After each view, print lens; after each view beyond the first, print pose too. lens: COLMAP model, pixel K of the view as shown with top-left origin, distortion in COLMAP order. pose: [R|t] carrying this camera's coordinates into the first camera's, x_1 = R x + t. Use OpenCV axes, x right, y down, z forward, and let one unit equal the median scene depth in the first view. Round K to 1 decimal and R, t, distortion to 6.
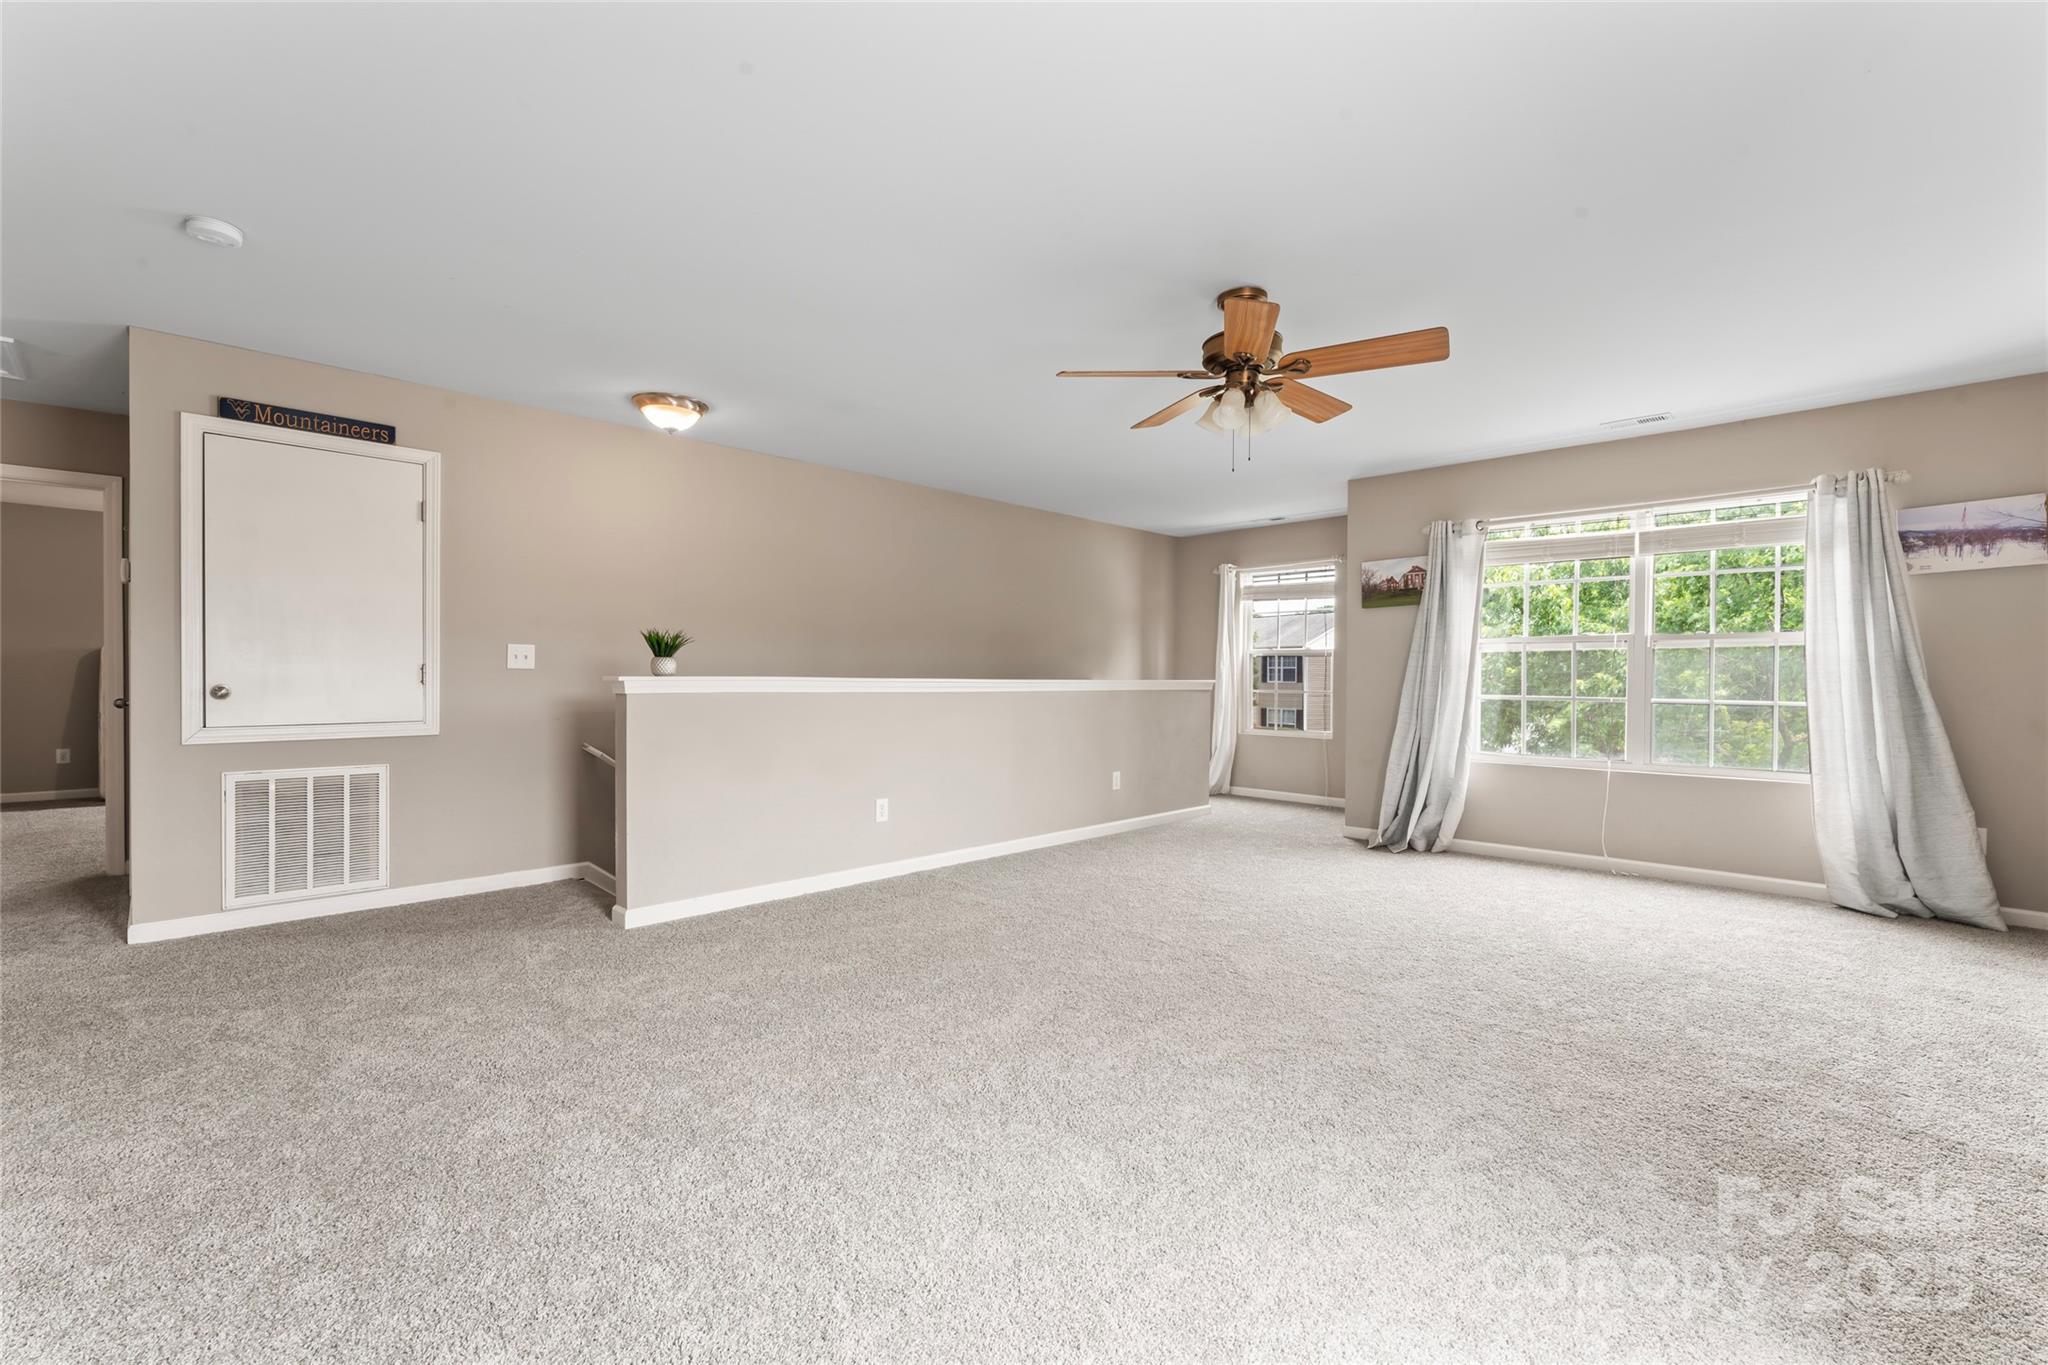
lens RADIAL K [[879.9, 0, 1024.0], [0, 879.9, 682.5], [0, 0, 1]] dist [0.000228, 0.000038]
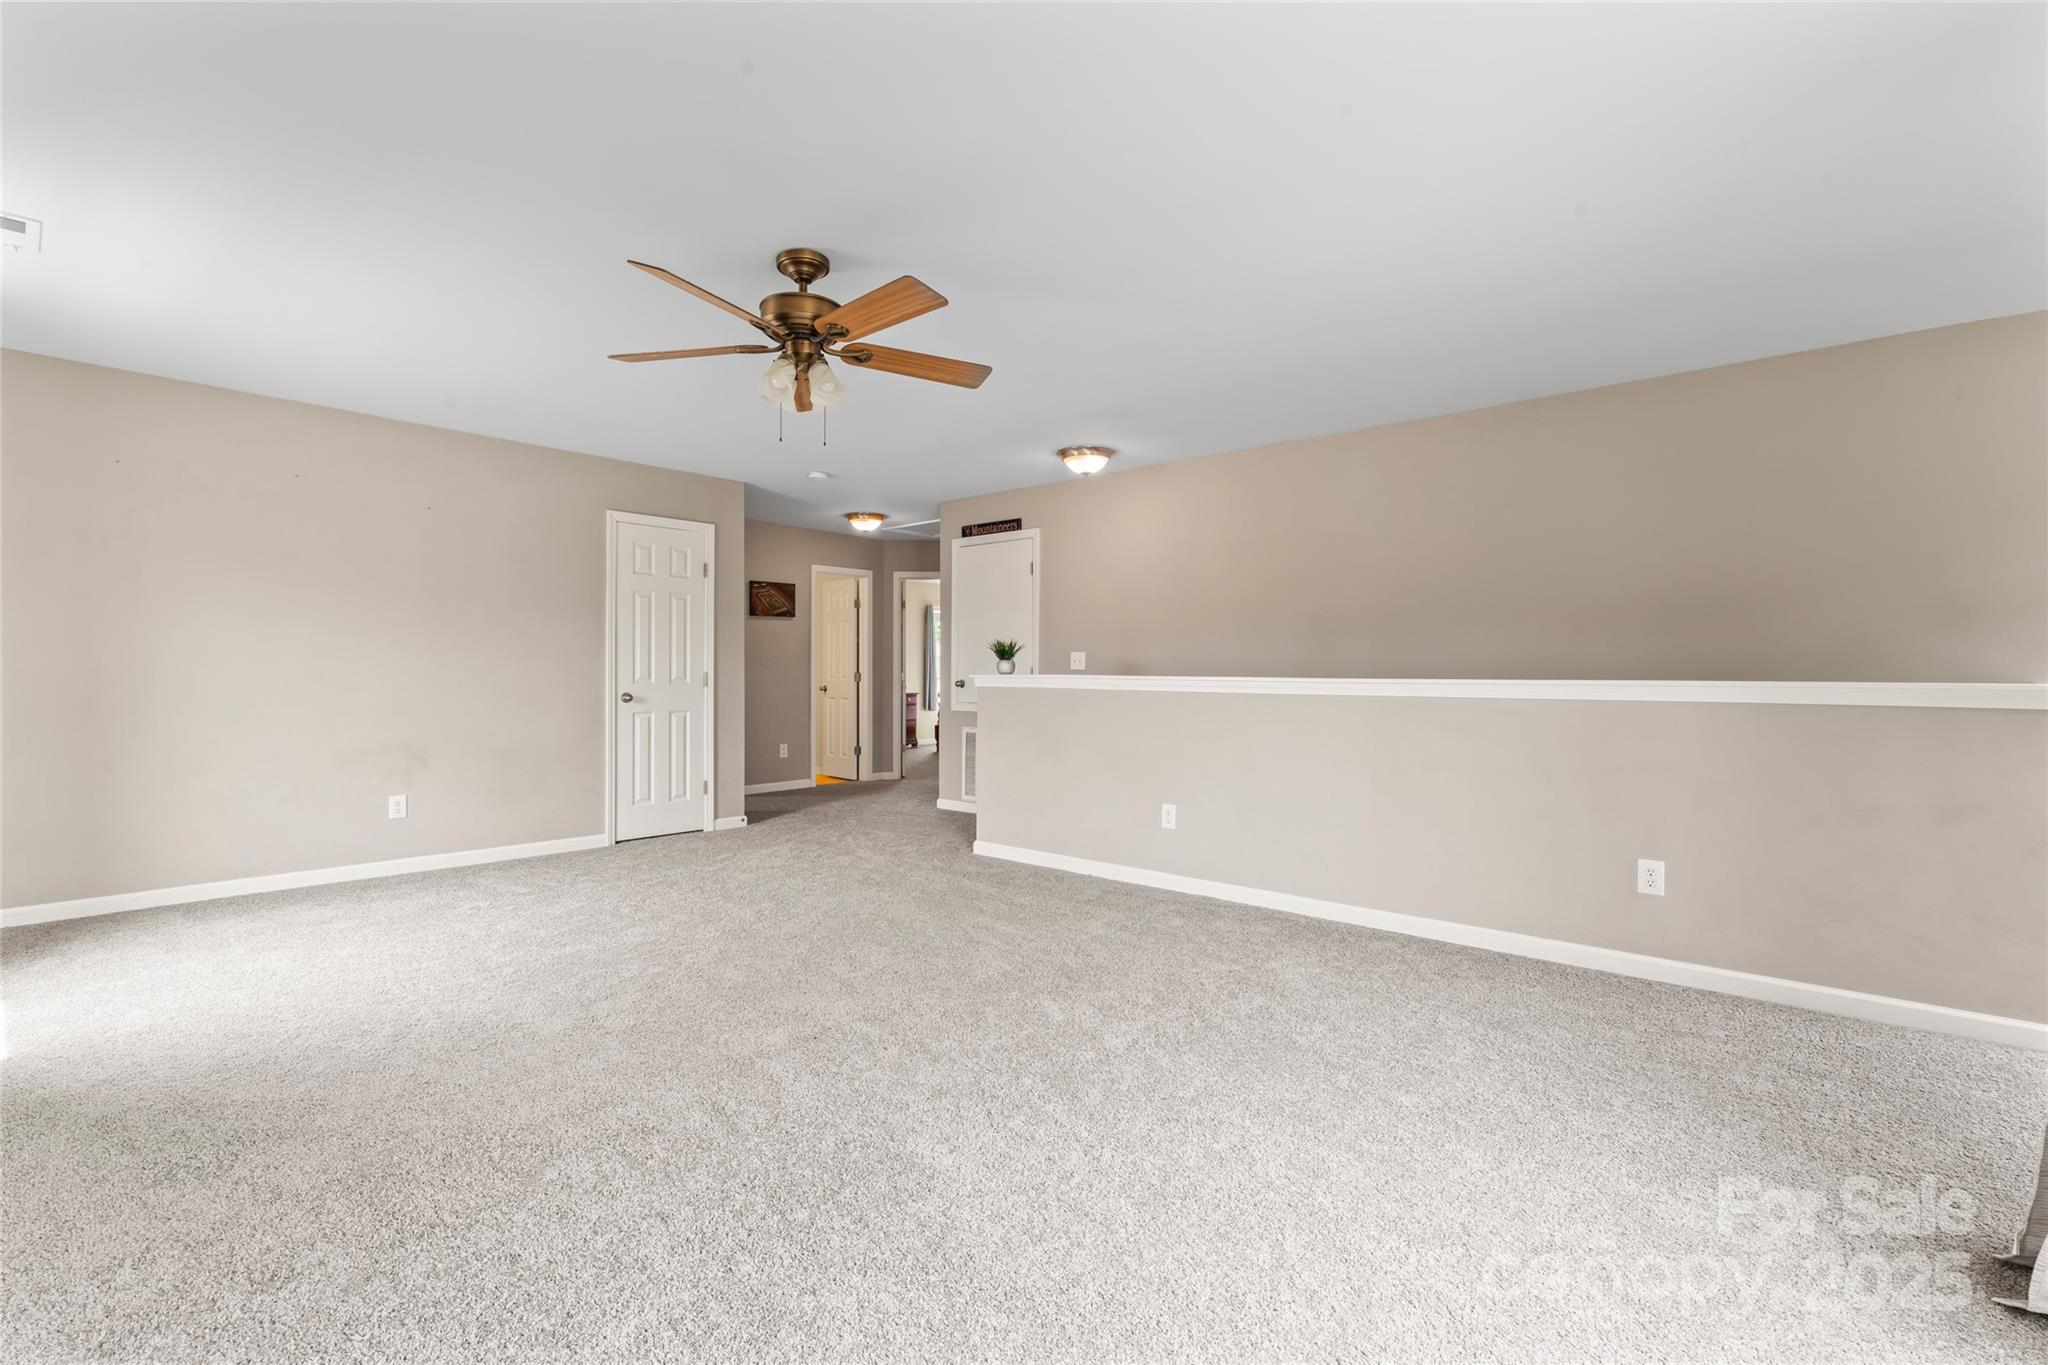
lens RADIAL K [[928.4, 0, 1024.0], [0, 928.4, 682.5], [0, 0, 1]] dist [-0.000295, -0.000002]
pose [[0.053413, 0.006265, -0.998553, 0.762292], [-0.008800, 0.999944, 0.005803, -0.003211], [0.998534, 0.008478, 0.053465, 0.727928]]
